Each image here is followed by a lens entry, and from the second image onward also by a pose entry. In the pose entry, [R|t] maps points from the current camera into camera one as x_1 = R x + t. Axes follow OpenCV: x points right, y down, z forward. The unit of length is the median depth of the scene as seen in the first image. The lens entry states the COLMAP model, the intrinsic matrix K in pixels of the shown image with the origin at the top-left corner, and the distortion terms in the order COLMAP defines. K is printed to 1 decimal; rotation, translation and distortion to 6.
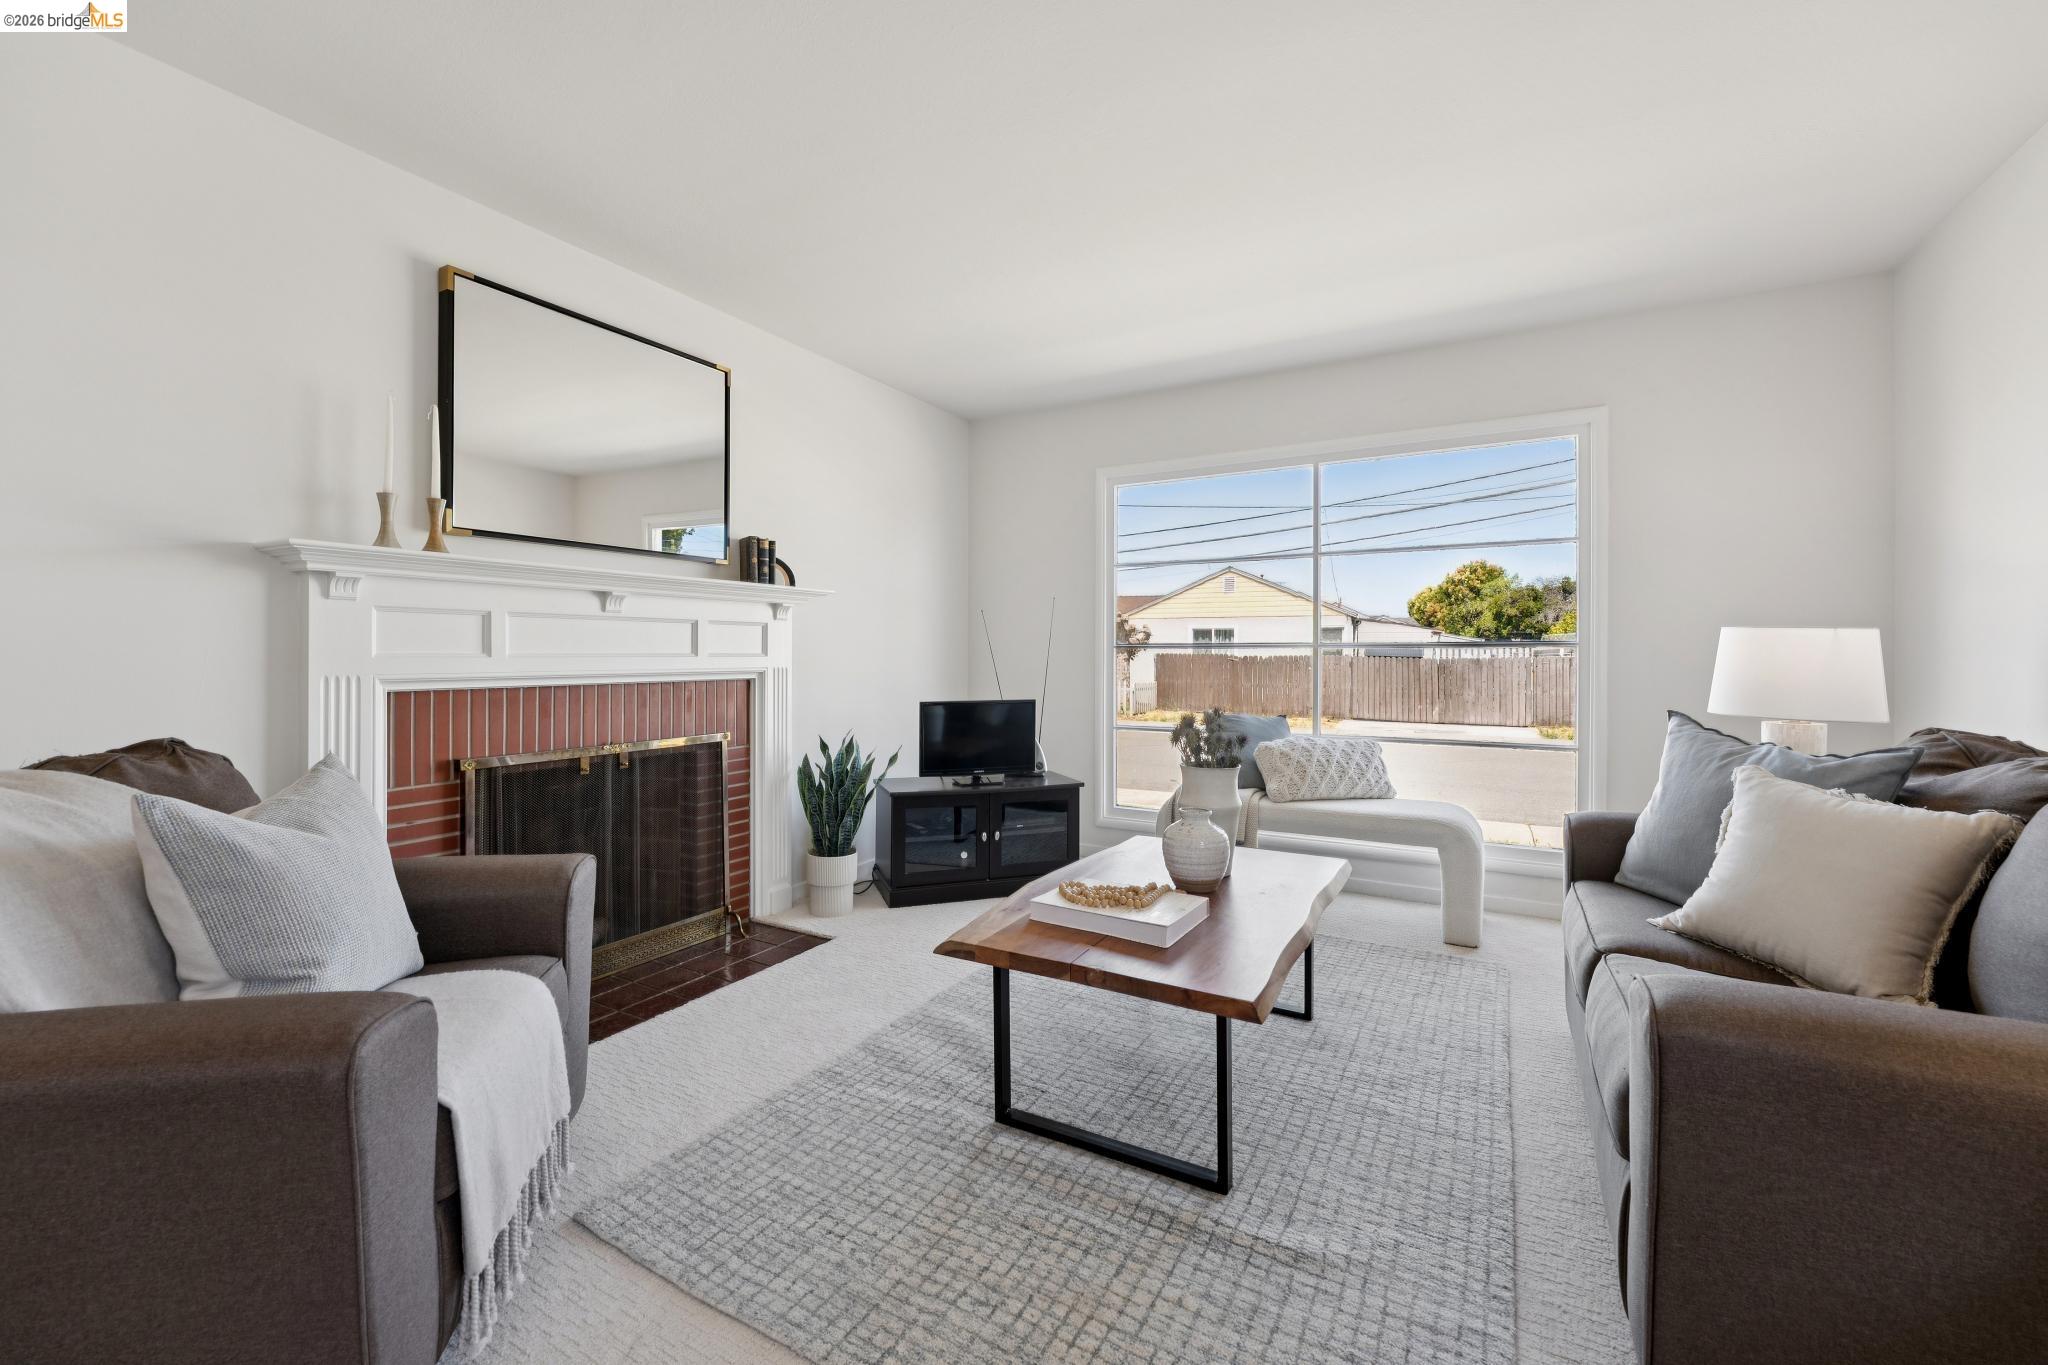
lens RADIAL K [[831.2, 0, 1018.7], [0, 831.2, 650.0], [0, 0, 1]] dist [-0.001068, -0.000432]
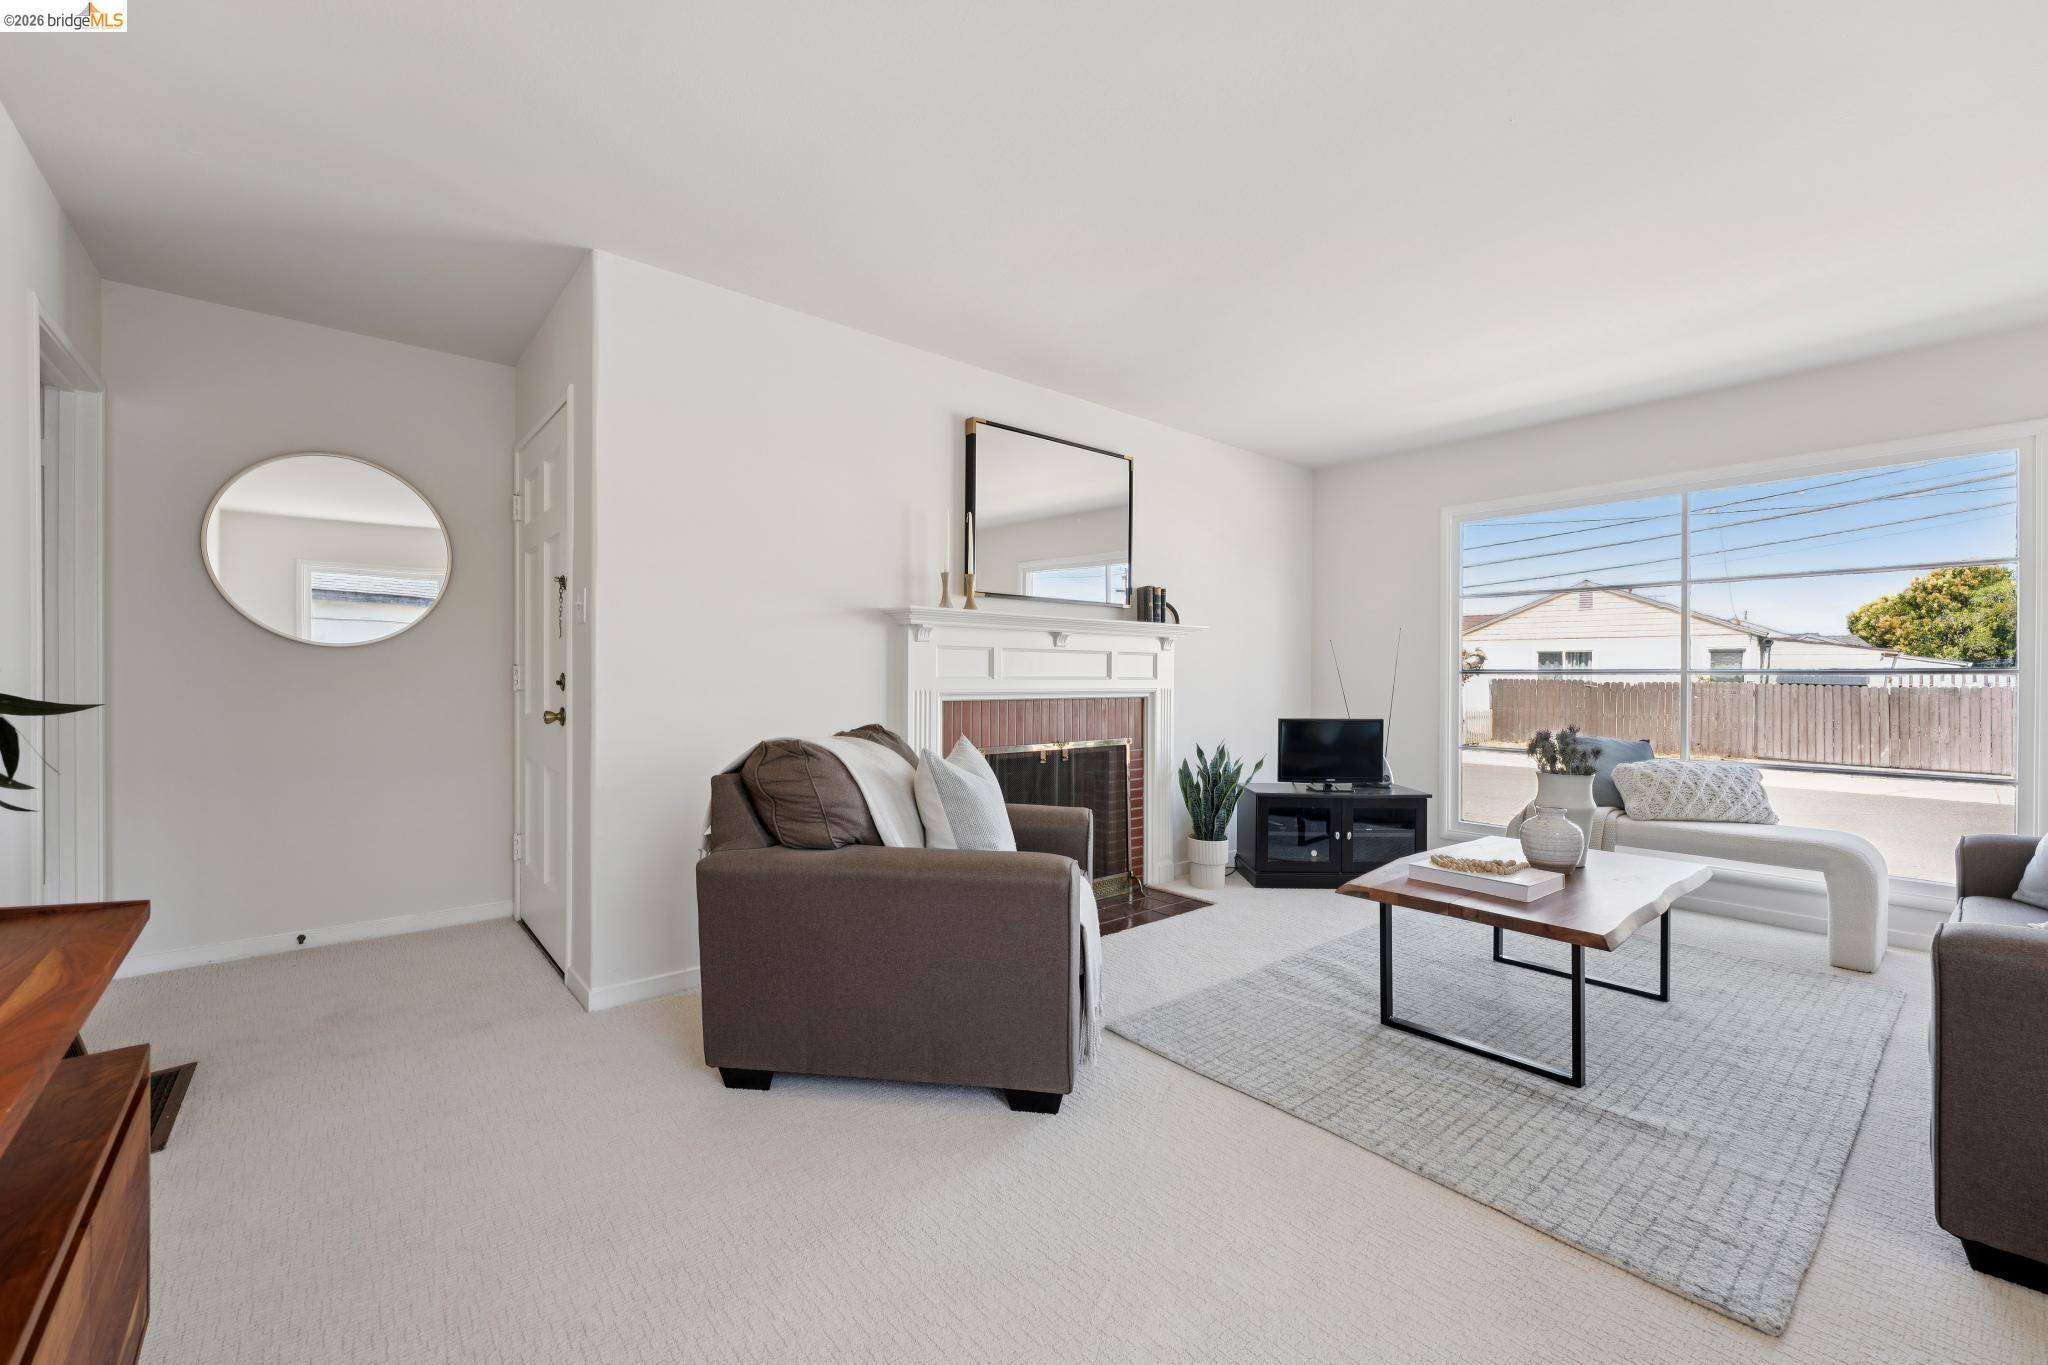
lens RADIAL K [[835.9, 0, 1015.3], [0, 835.9, 671.3], [0, 0, 1]] dist [-0.001526, -0.000383]
pose [[0.939090, 0.002790, -0.343659, -0.093878], [-0.003727, 0.999991, -0.002067, -0.001983], [0.343650, 0.003222, 0.939092, -0.376561]]
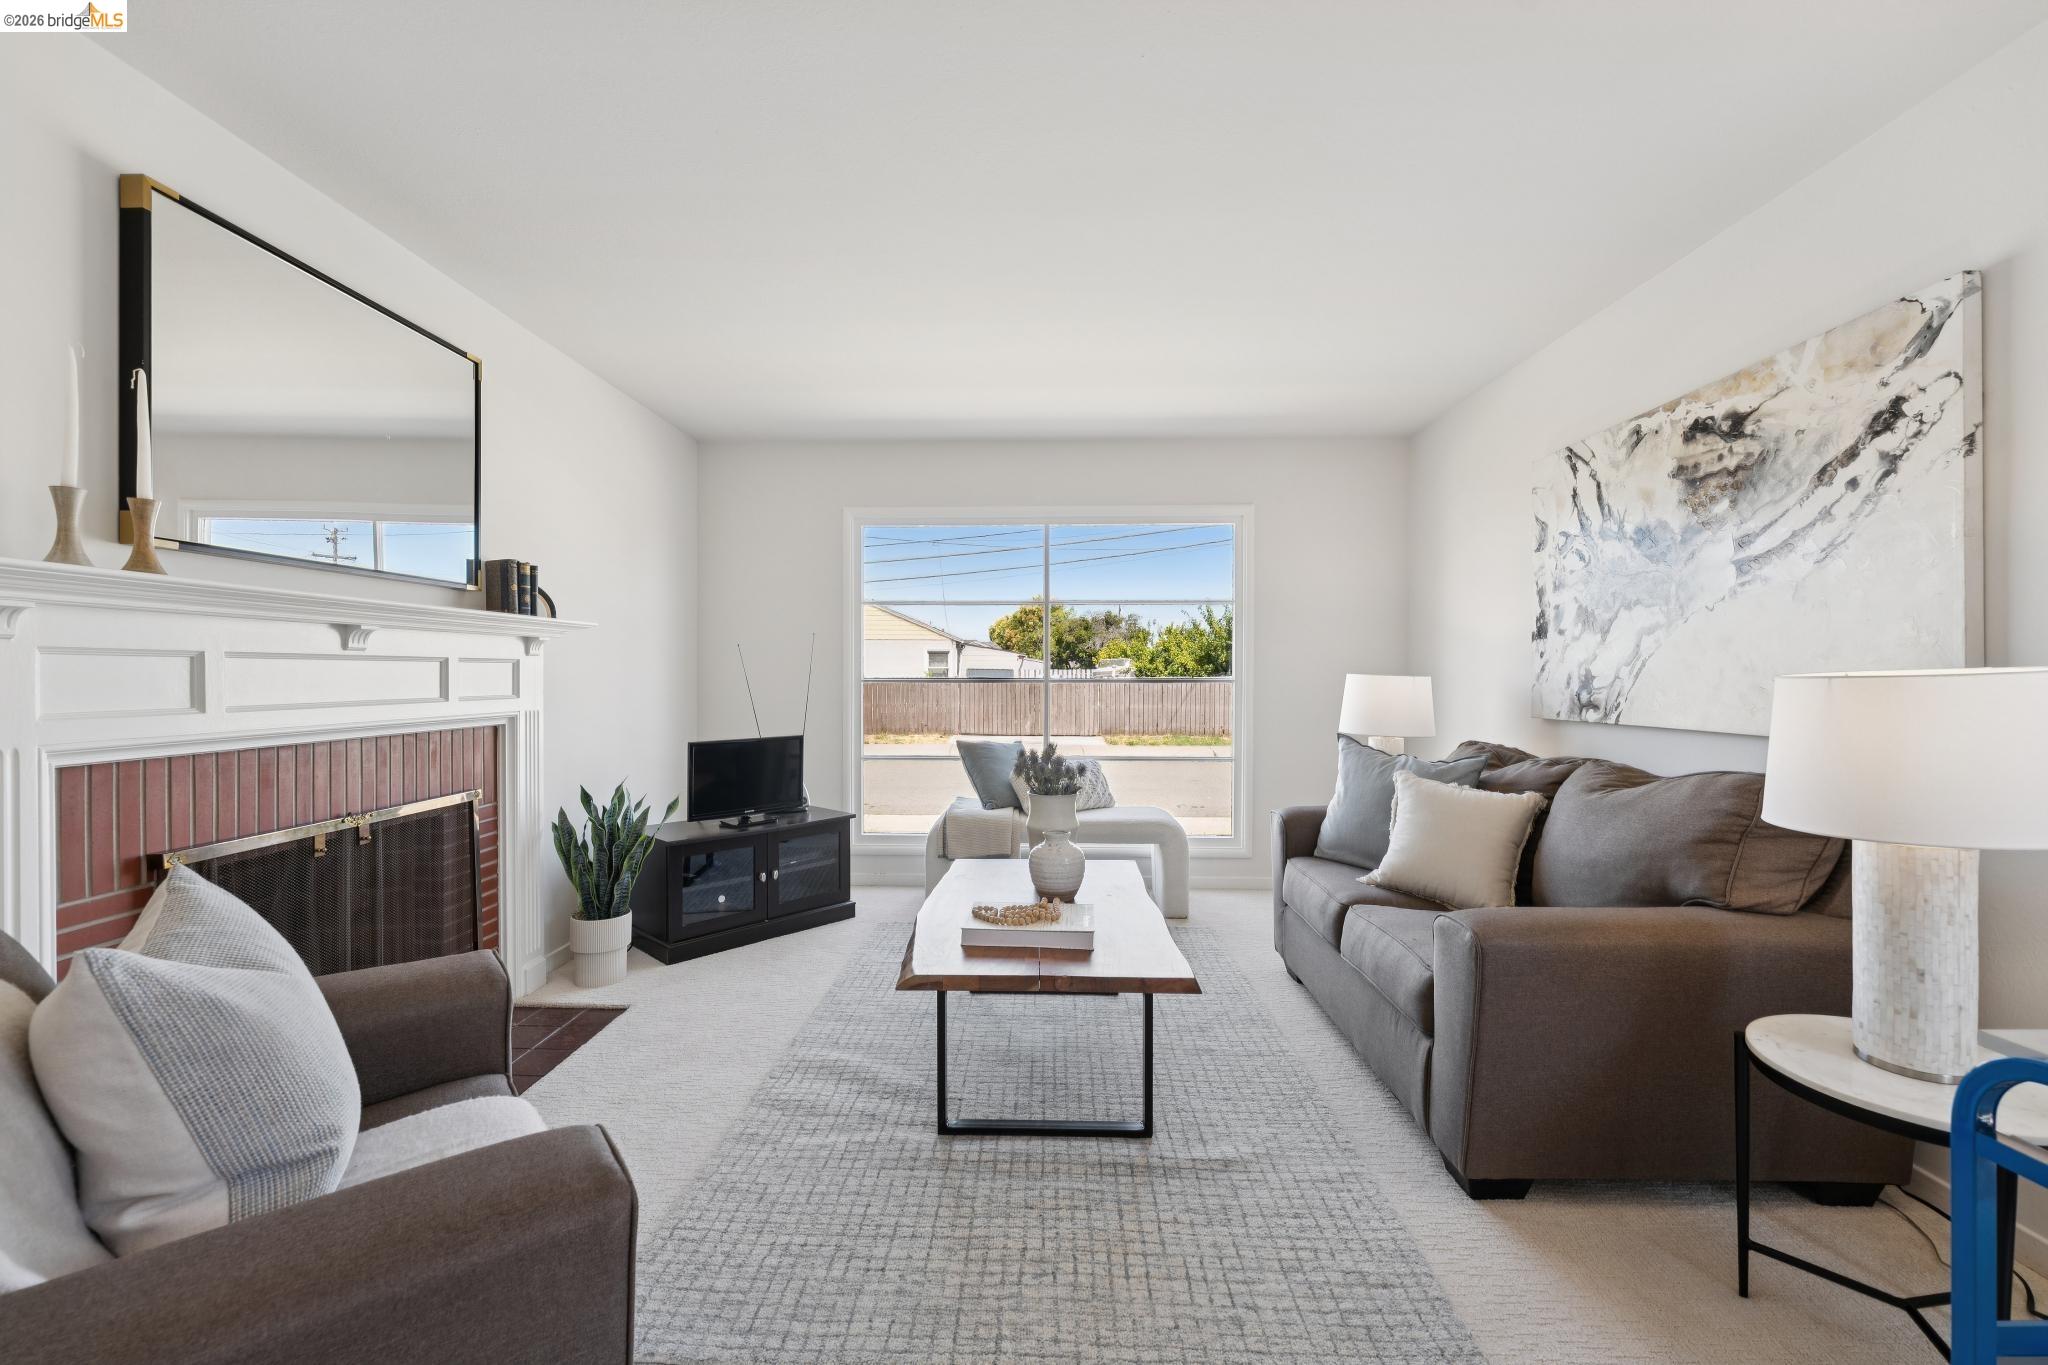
lens RADIAL K [[817.4, 0, 1019.3], [0, 817.4, 676.7], [0, 0, 1]] dist [-0.000765, -0.000256]
pose [[0.882258, -0.001393, 0.470765, -0.338635], [-0.003295, 0.999953, 0.009133, -0.033683], [-0.470755, -0.009608, 0.882211, 0.007943]]
